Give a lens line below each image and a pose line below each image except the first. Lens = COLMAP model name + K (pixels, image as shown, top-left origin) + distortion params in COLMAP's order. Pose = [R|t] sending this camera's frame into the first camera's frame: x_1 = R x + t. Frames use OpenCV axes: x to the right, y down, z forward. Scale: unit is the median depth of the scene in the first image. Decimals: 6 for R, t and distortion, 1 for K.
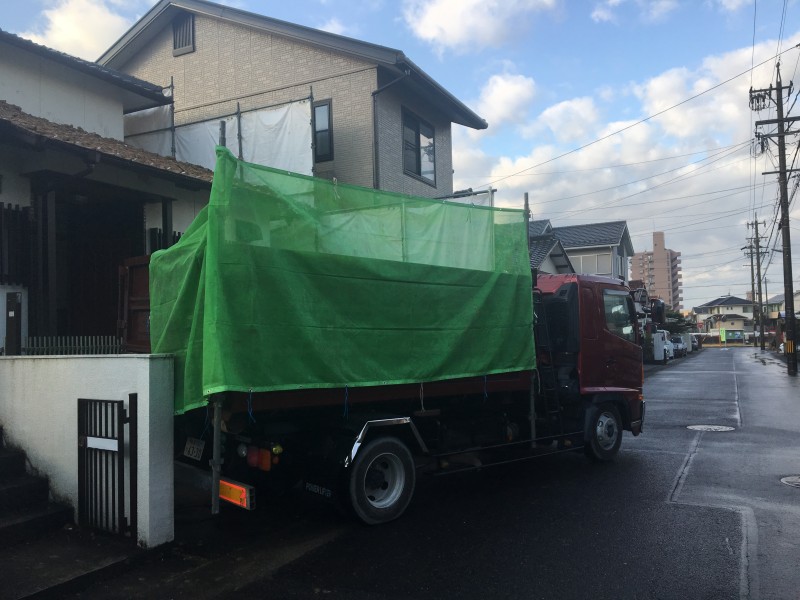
lens RADIAL K [[672.4, 0, 400.0], [0, 672.4, 300.0], [0, 0, 1]] dist [0.006320, -0.004070]
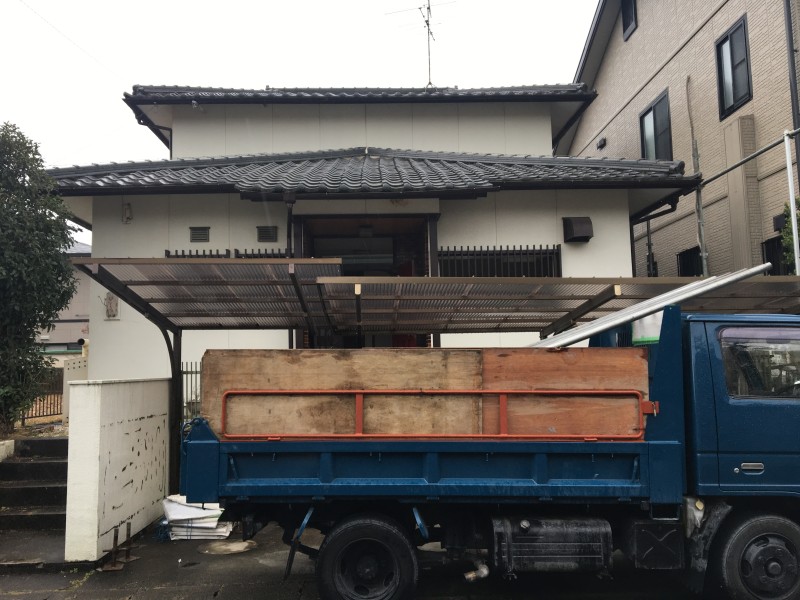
lens RADIAL K [[681.4, 0, 400.0], [0, 681.4, 300.0], [0, 0, 1]] dist [0.012514, 0.001443]
pose [[0.481252, -0.081282, -0.872806, 0.351386], [0.058062, 0.996461, -0.060783, 0.019074], [0.874657, -0.021425, 0.484268, 0.376473]]
